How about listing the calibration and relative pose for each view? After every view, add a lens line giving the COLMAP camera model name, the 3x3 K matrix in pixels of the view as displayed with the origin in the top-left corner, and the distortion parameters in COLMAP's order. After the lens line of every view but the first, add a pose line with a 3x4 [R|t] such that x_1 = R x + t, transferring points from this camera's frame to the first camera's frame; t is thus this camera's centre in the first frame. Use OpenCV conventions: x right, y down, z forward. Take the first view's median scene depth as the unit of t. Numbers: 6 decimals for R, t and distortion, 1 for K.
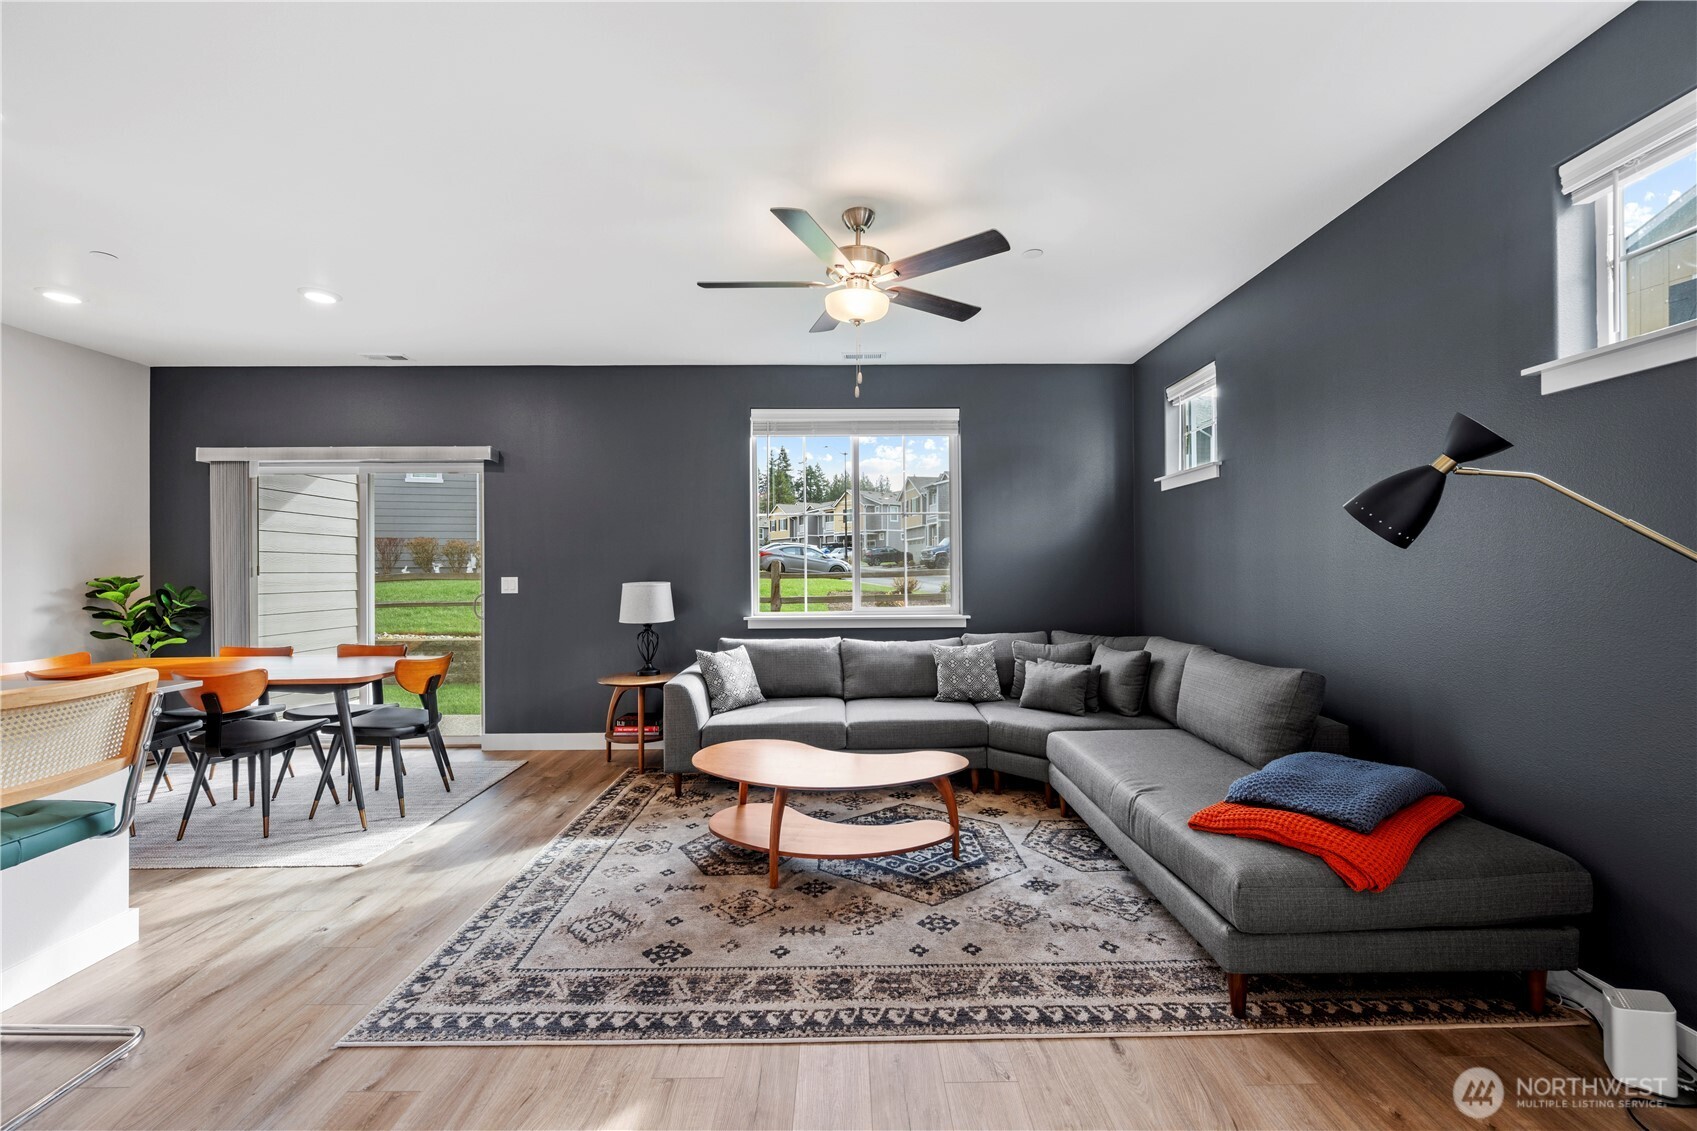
lens RADIAL K [[669.7, 0, 855.8], [0, 669.7, 567.1], [0, 0, 1]] dist [-0.004528, -0.000360]
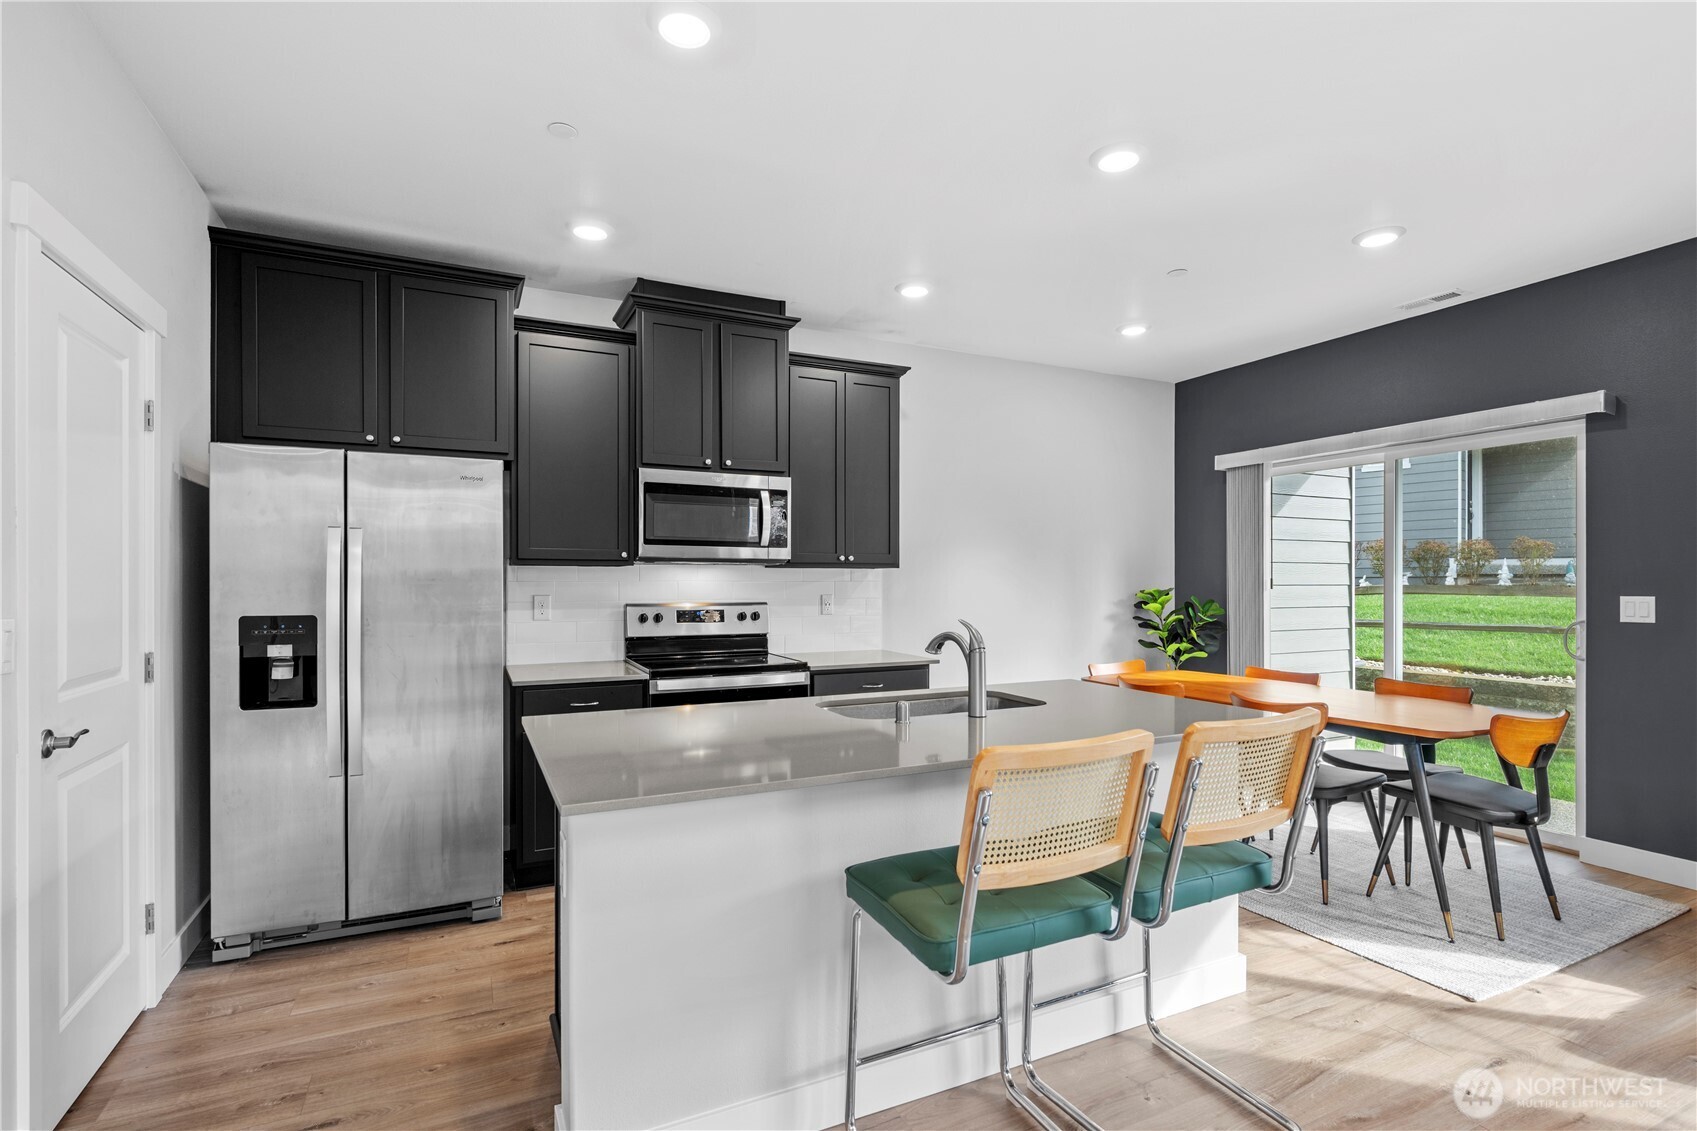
lens RADIAL K [[763.6, 0, 818.4], [0, 763.6, 588.3], [0, 0, 1]] dist [-0.001138, -0.000096]
pose [[0.401753, 0.012094, -0.915668, -0.224296], [0.003208, 0.999888, 0.014614, -0.006321], [0.915742, -0.008808, 0.401669, 0.026961]]
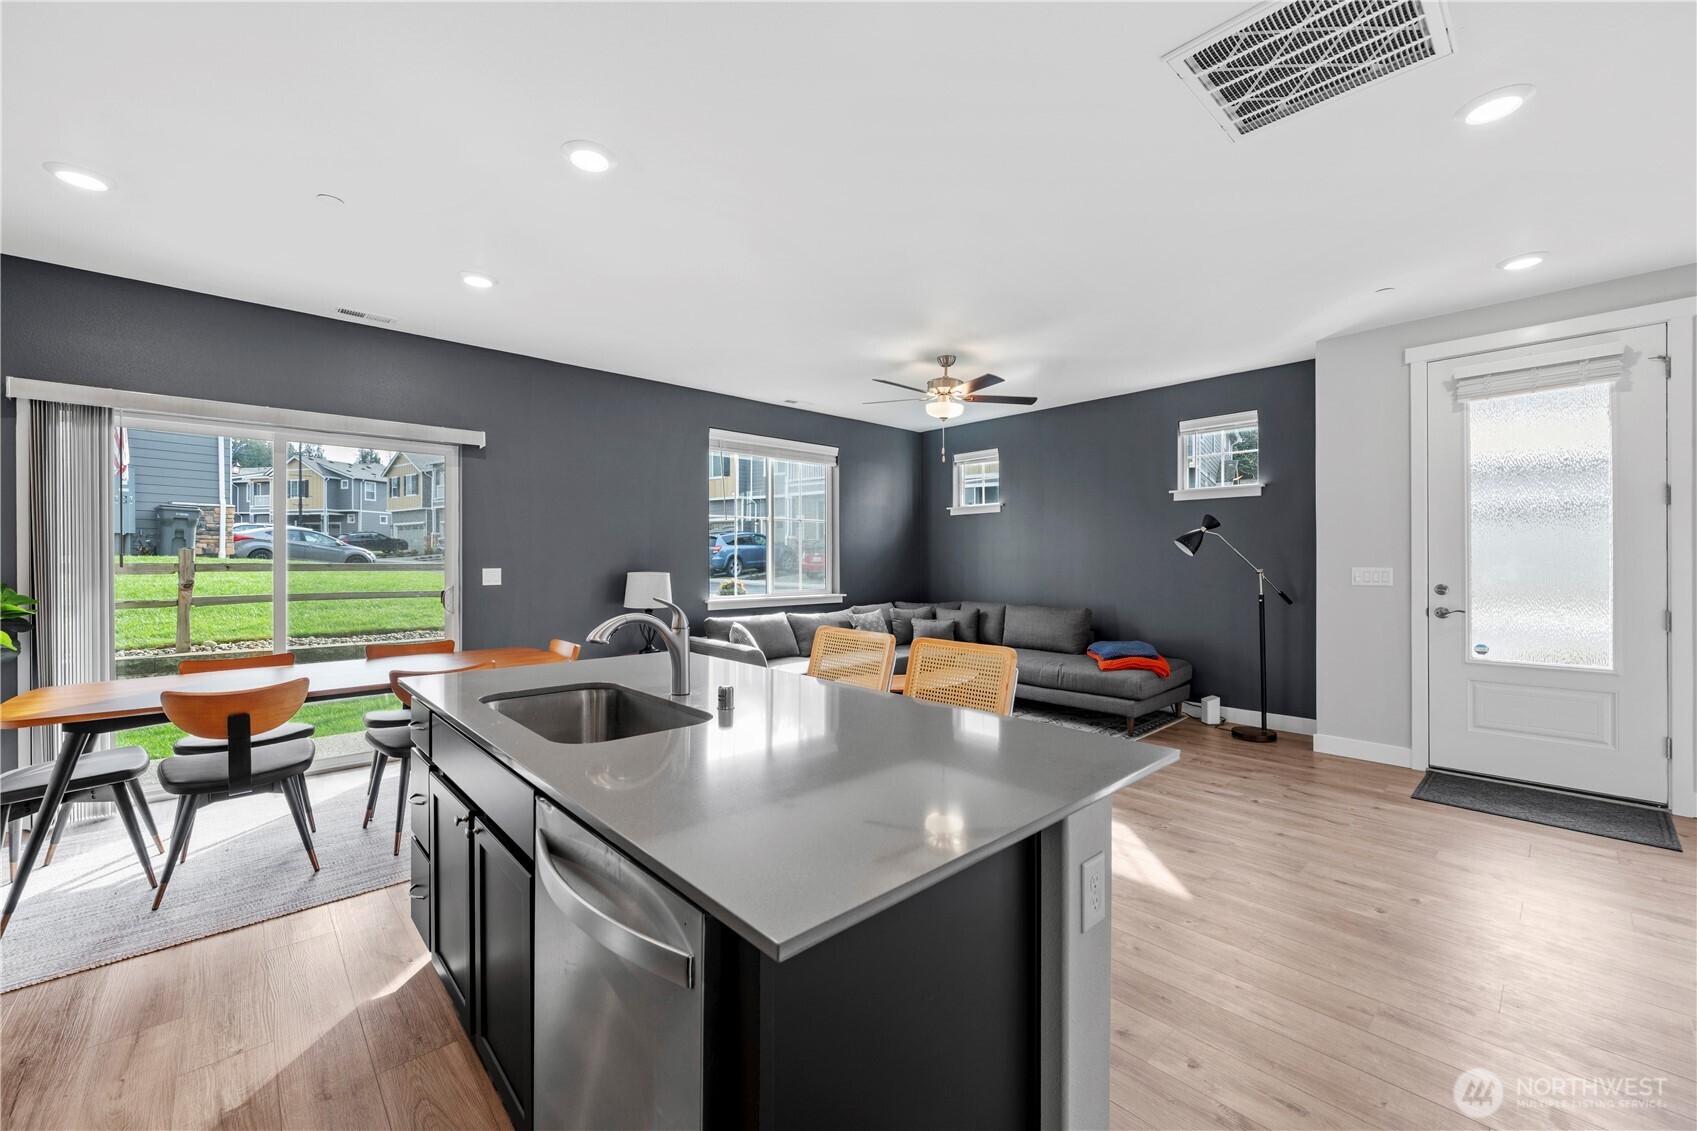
lens RADIAL K [[669.7, 0, 853.7], [0, 669.7, 565.2], [0, 0, 1]] dist [-0.004528, -0.000360]
pose [[0.736975, -0.000570, 0.675920, -0.907058], [-0.006970, 0.999940, 0.008443, -0.001929], [-0.675885, -0.010934, 0.736926, -0.080839]]
